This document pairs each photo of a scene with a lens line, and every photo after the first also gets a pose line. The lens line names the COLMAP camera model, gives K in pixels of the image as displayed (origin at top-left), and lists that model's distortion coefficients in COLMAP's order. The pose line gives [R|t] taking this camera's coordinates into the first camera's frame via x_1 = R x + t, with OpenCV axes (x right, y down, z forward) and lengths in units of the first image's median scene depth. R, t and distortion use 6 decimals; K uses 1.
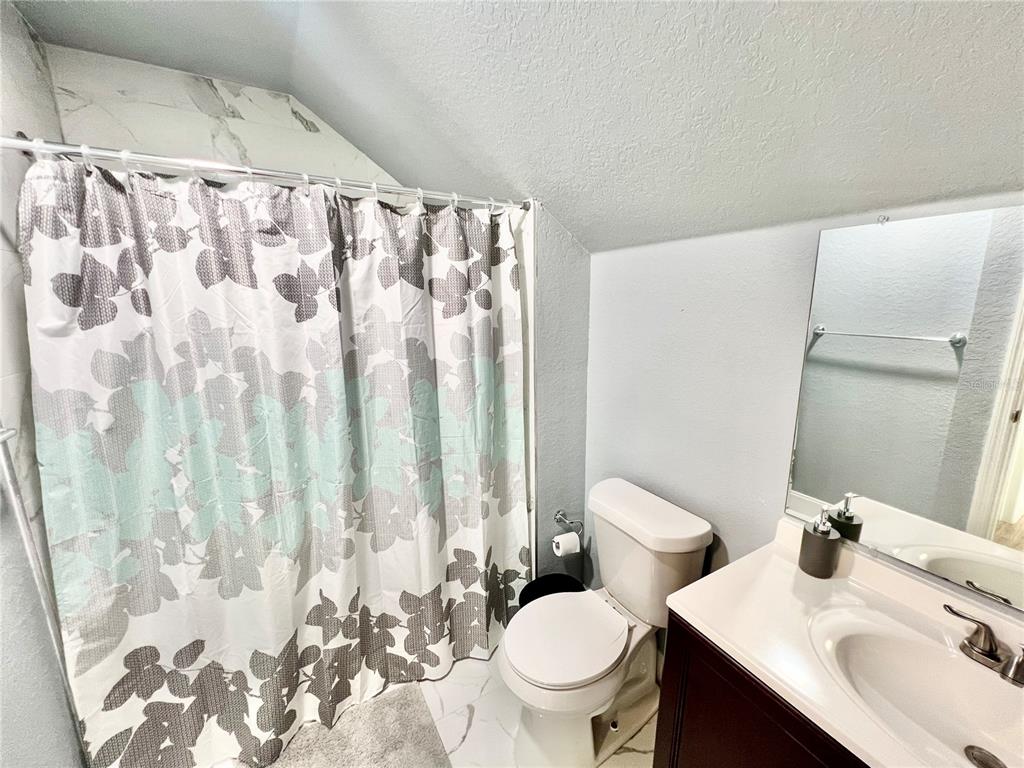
lens RADIAL K [[411.3, 0, 505.7], [0, 411.3, 380.6], [0, 0, 1]] dist [-0.000501, 0.000036]
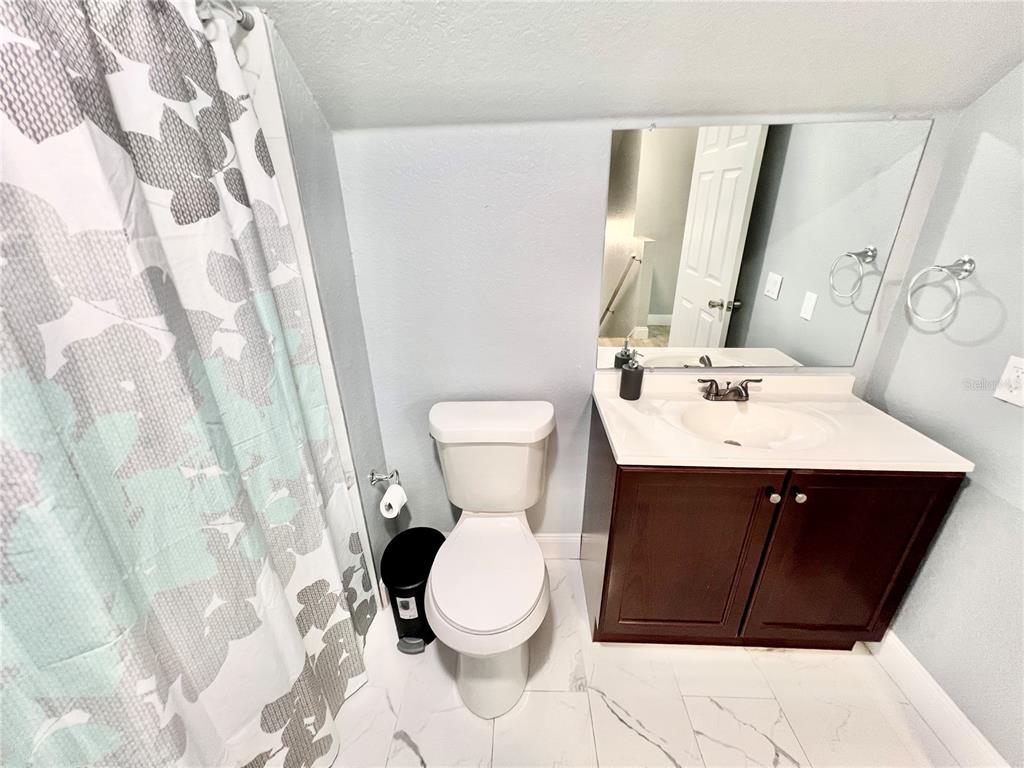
lens RADIAL K [[411.3, 0, 505.7], [0, 411.3, 380.6], [0, 0, 1]] dist [-0.000501, 0.000036]
pose [[0.524927, -0.320721, 0.788409, -0.397422], [0.182204, 0.947160, 0.263987, -0.031116], [-0.831416, 0.005077, 0.555627, 0.391498]]
